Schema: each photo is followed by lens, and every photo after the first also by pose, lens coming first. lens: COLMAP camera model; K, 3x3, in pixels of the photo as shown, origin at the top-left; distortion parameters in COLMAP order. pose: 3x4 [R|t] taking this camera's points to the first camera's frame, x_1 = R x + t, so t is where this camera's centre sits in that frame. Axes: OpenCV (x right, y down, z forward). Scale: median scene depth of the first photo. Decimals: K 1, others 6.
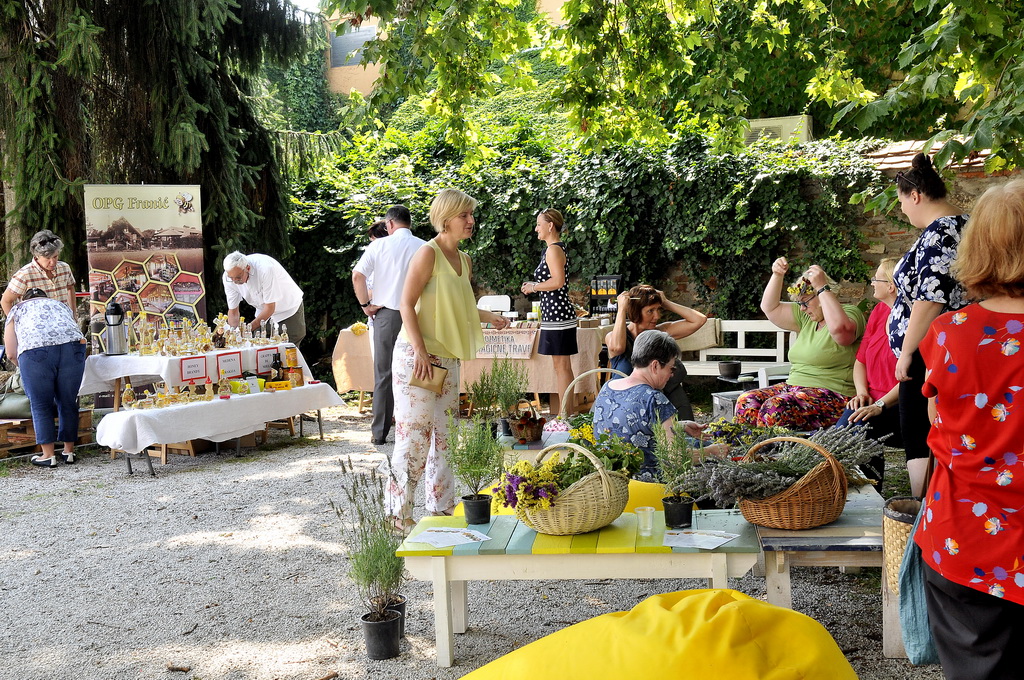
lens RADIAL K [[1238.2, 0, 512.9], [0, 1238.2, 346.8], [0, 0, 1]] dist [0.100459, 0.000000]
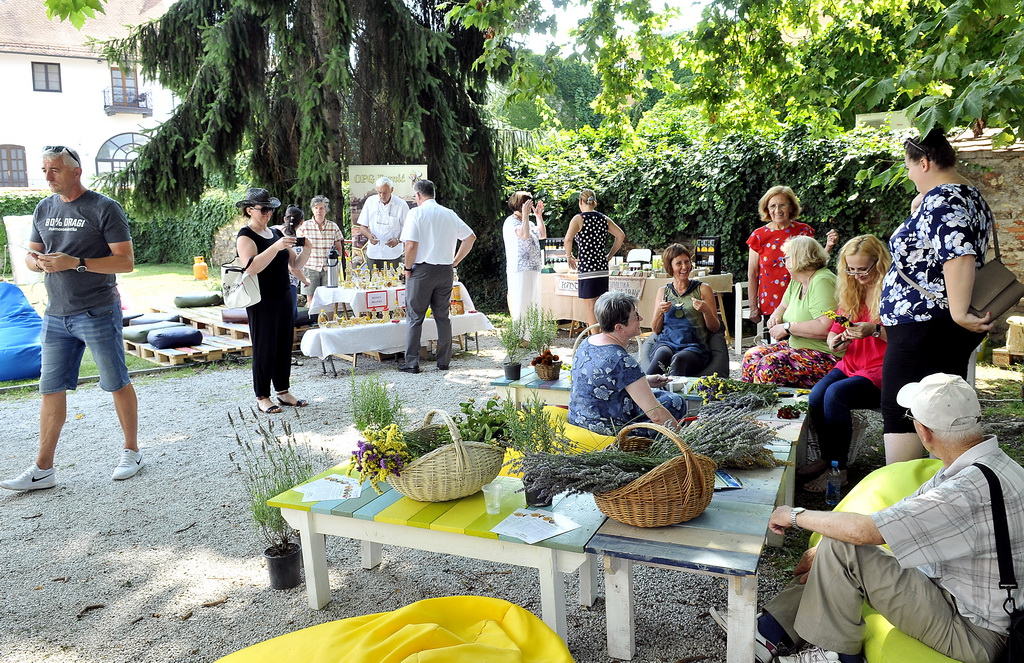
lens RADIAL K [[802.3, 0, 510.1], [0, 802.3, 321.4], [0, 0, 1]] dist [-0.013044, -0.026240]
pose [[0.958640, 0.049499, -0.280283, 0.104975], [-0.033524, 0.997543, 0.061510, -0.013834], [0.282639, -0.049570, 0.957945, 0.147793]]
